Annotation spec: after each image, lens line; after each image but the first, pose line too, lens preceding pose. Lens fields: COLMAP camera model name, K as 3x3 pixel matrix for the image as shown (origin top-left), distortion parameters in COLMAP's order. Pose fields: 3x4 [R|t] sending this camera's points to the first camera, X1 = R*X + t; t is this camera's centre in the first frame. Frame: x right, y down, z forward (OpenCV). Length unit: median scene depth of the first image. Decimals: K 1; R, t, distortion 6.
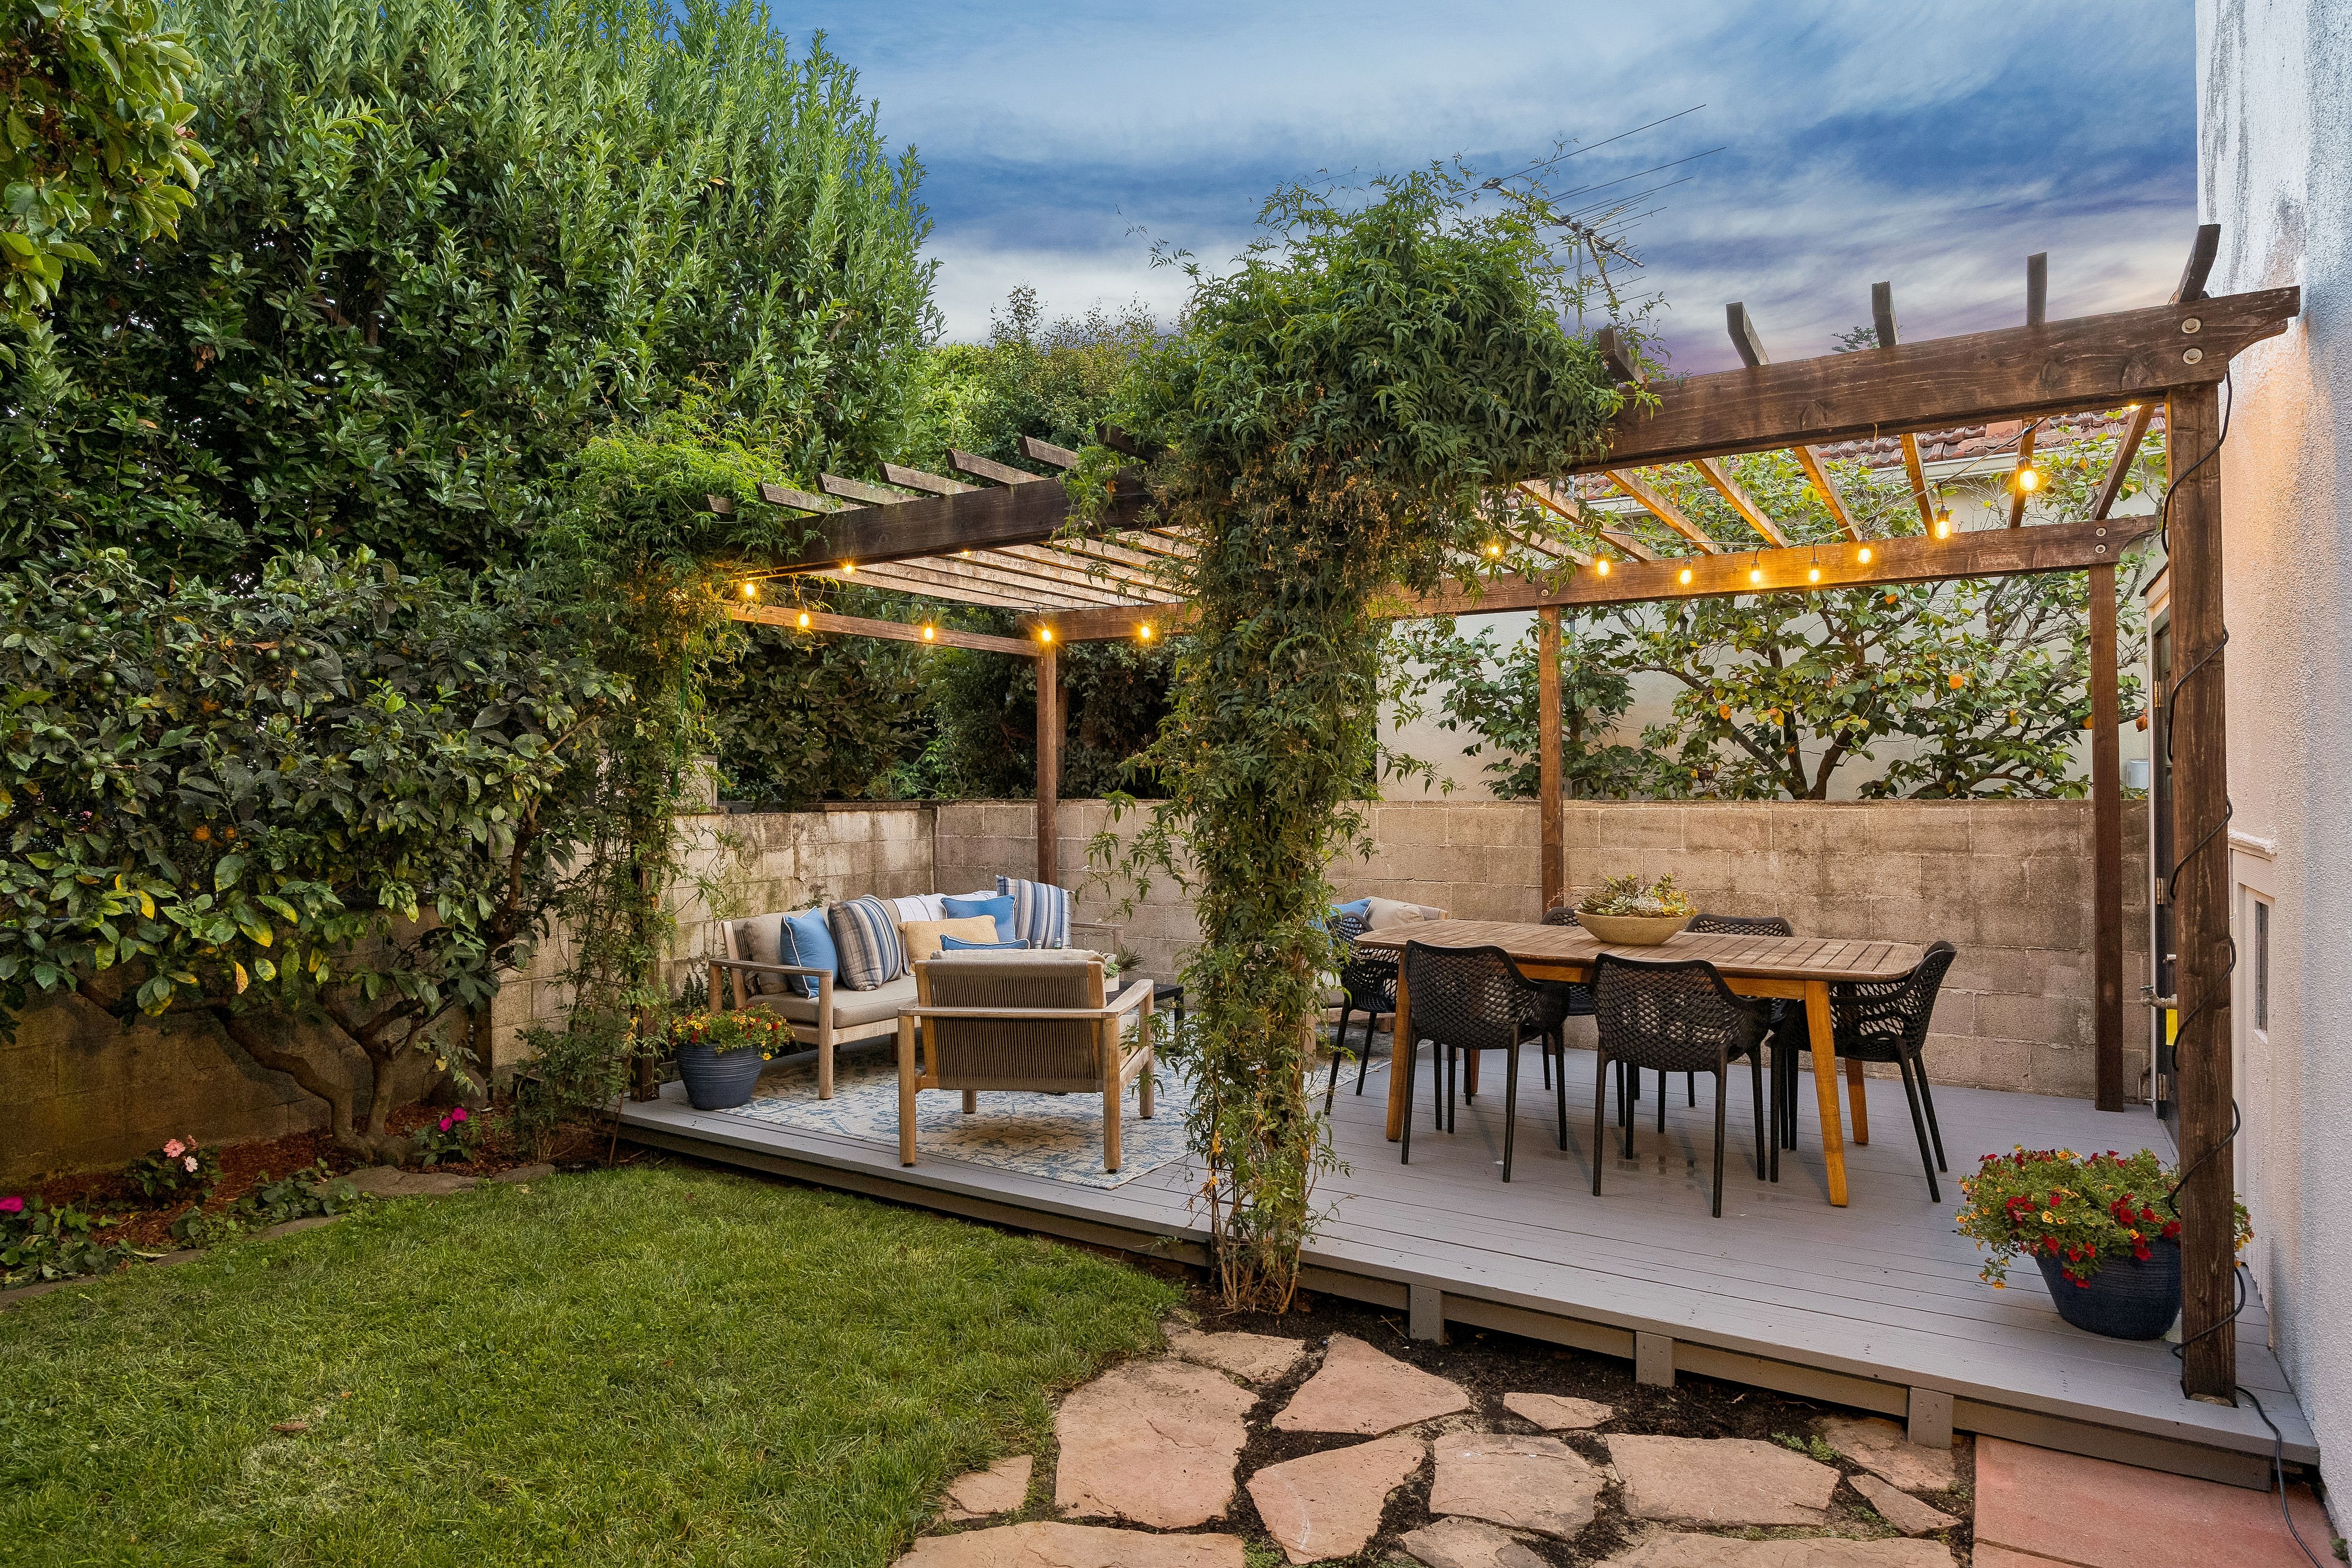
lens RADIAL K [[1329.0, 0, 1178.2], [0, 1329.0, 788.1], [0, 0, 1]] dist [0.003033, -0.000404]
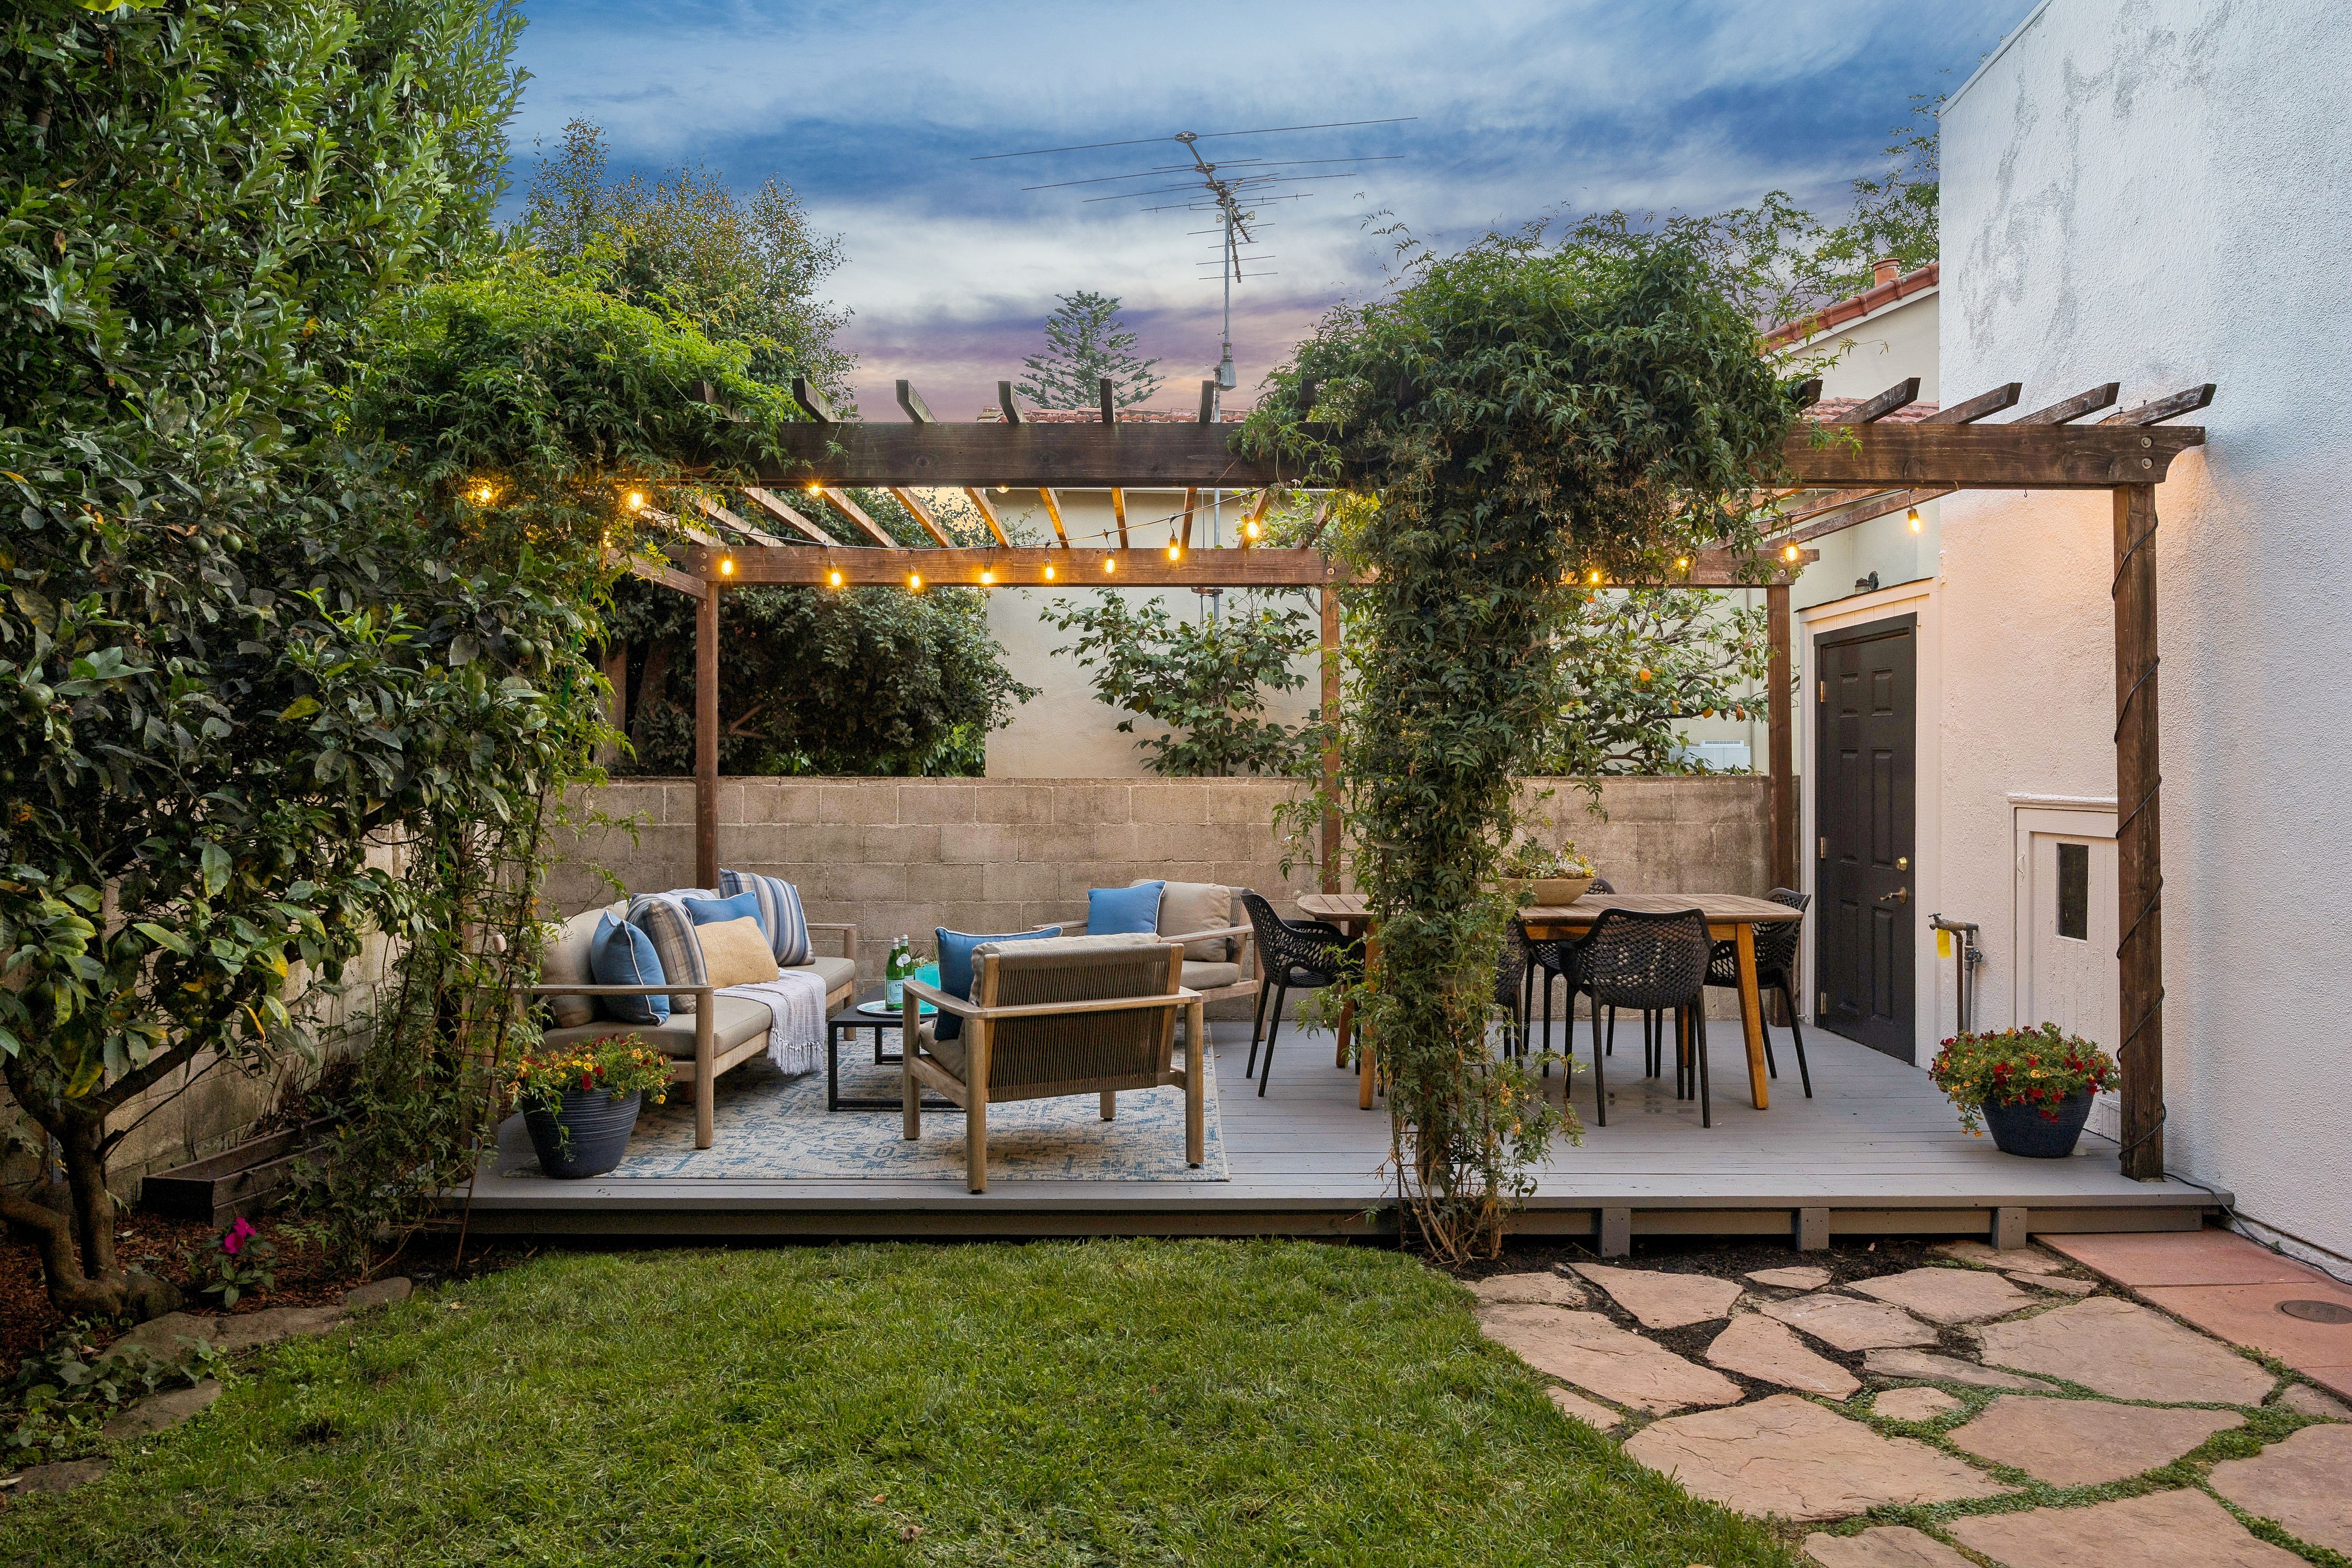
lens RADIAL K [[1590.2, 0, 1164.9], [0, 1590.2, 764.4], [0, 0, 1]] dist [0.004934, -0.001061]
pose [[0.846907, 0.006429, 0.531702, -0.642720], [-0.002988, 0.999969, -0.007331, 0.012499], [-0.531733, 0.004620, 0.846900, 0.057676]]
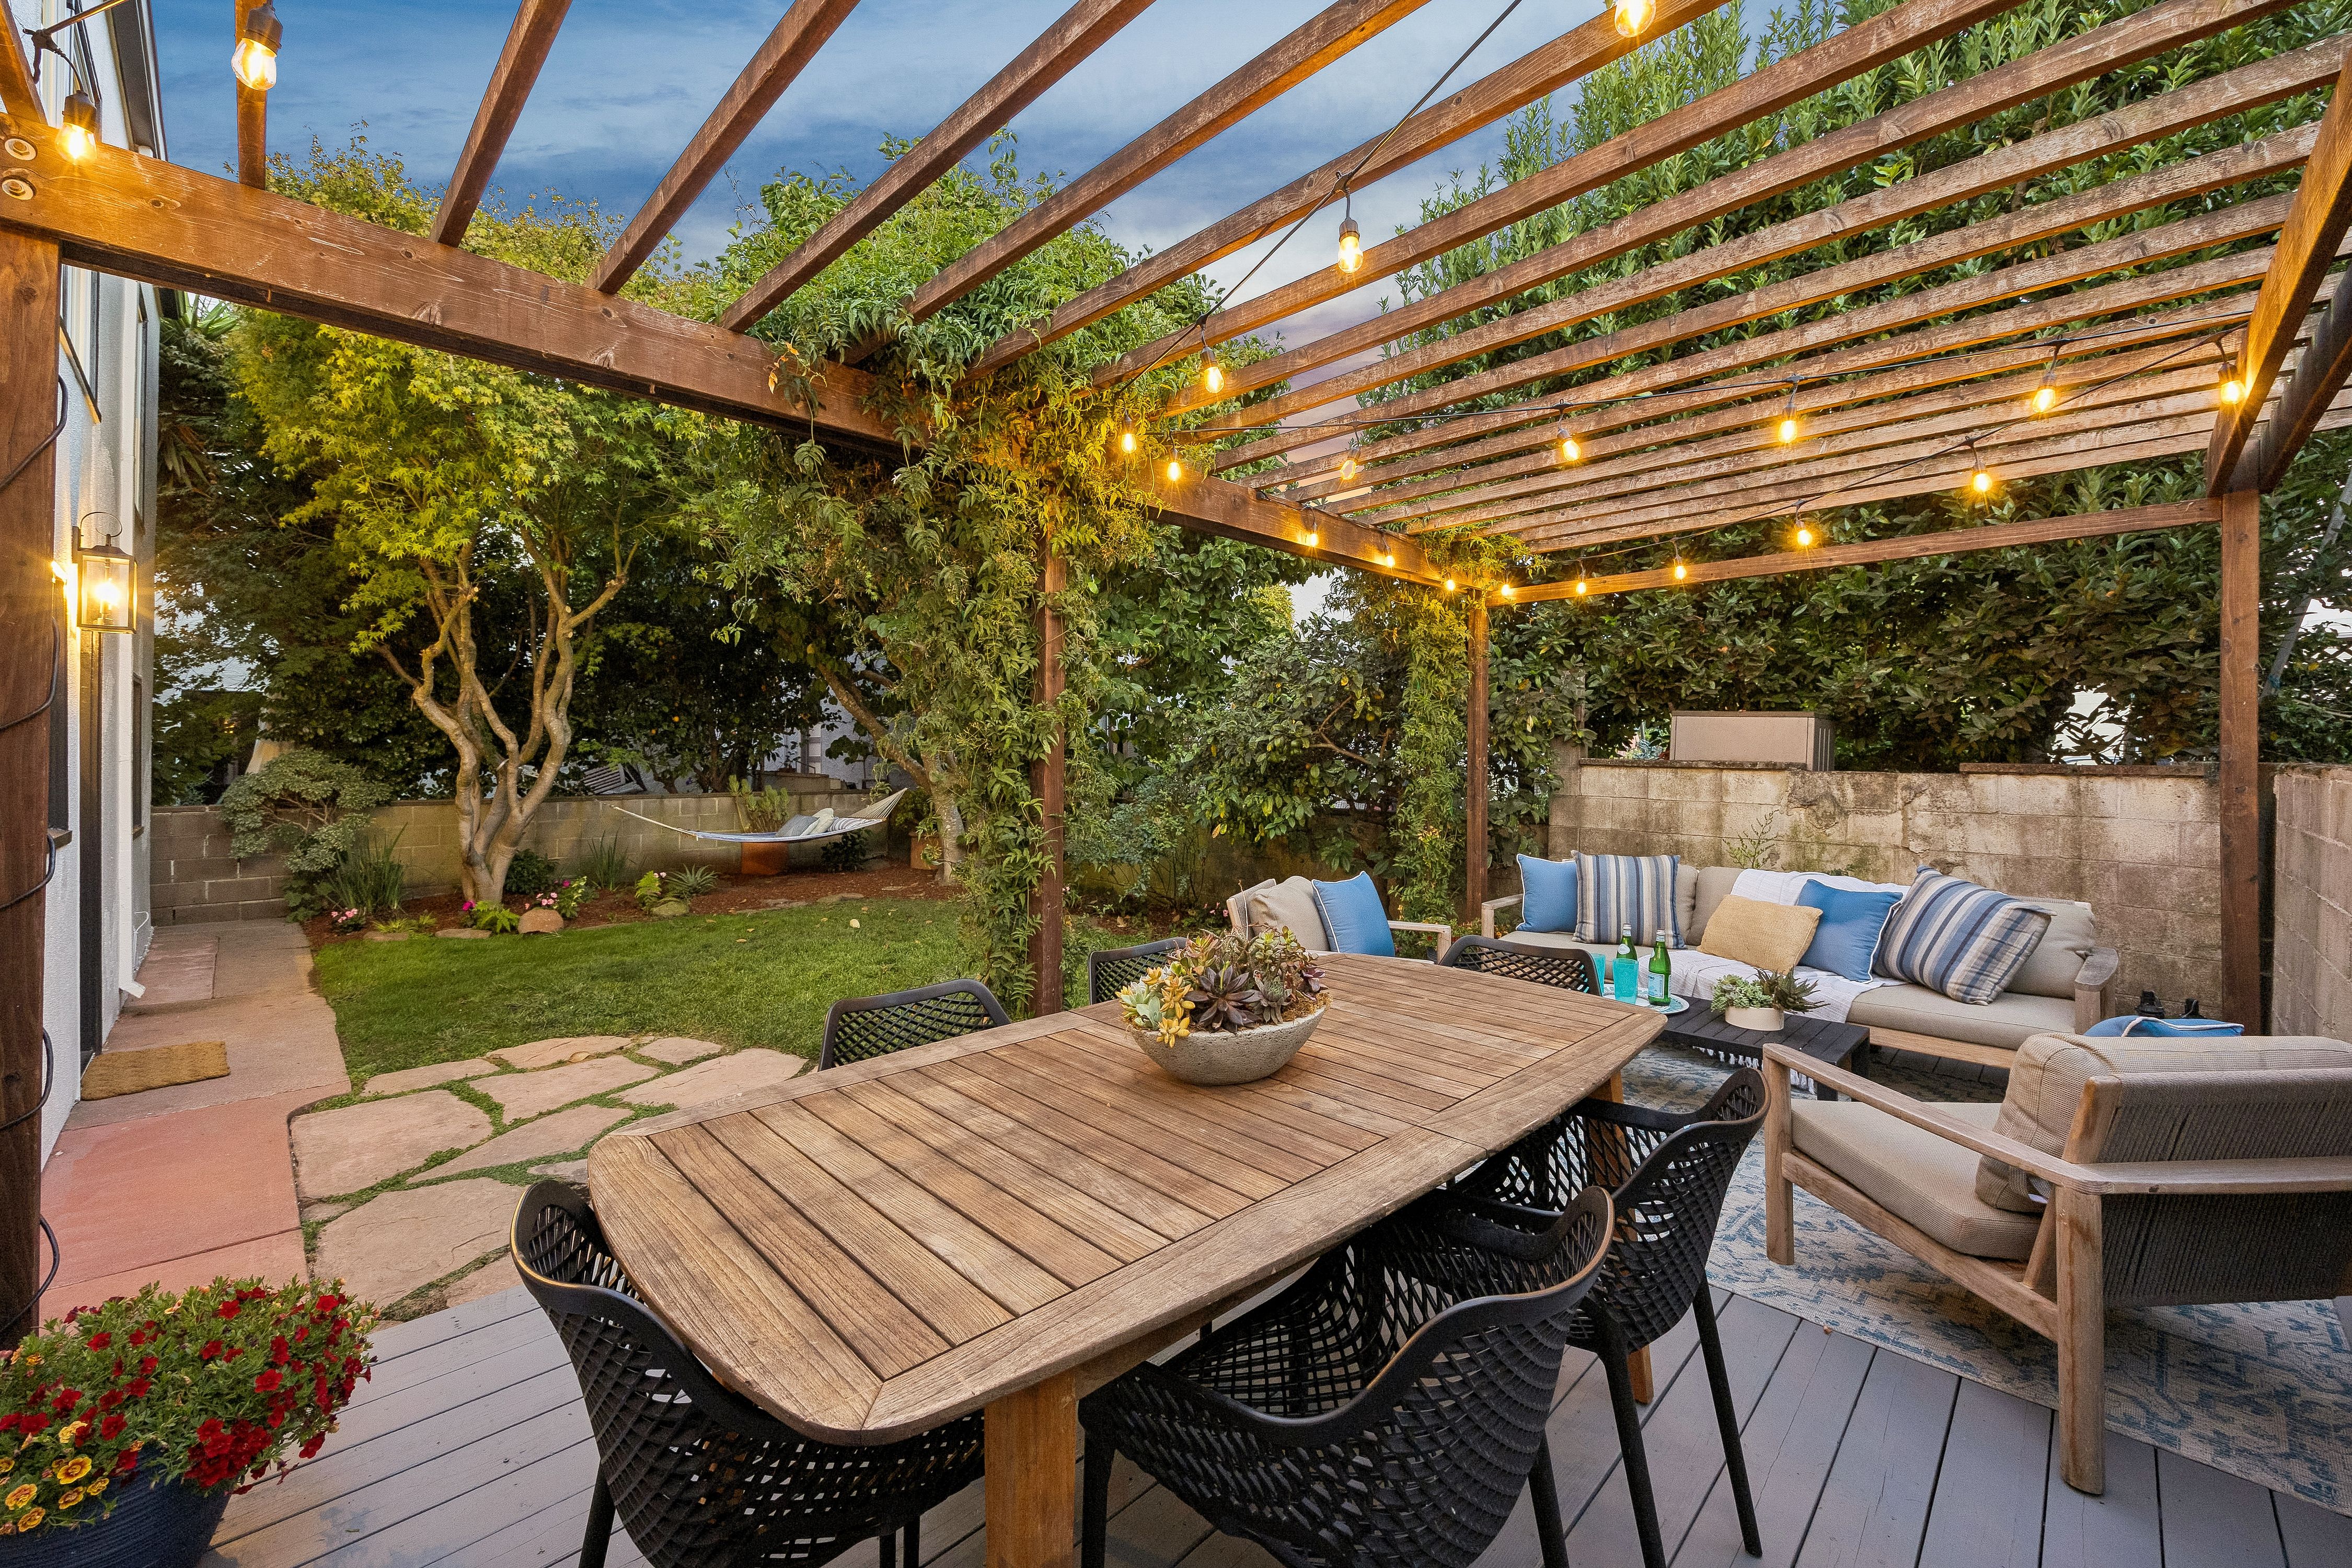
lens RADIAL K [[919.1, 0, 1163.4], [0, 919.1, 761.6], [0, 0, 1]] dist [-0.002108, 0.000659]
pose [[-0.237280, 0.018674, -0.971262, 0.680745], [0.000908, 0.999819, 0.019001, -0.001622], [0.971441, 0.003627, -0.237254, 1.098186]]
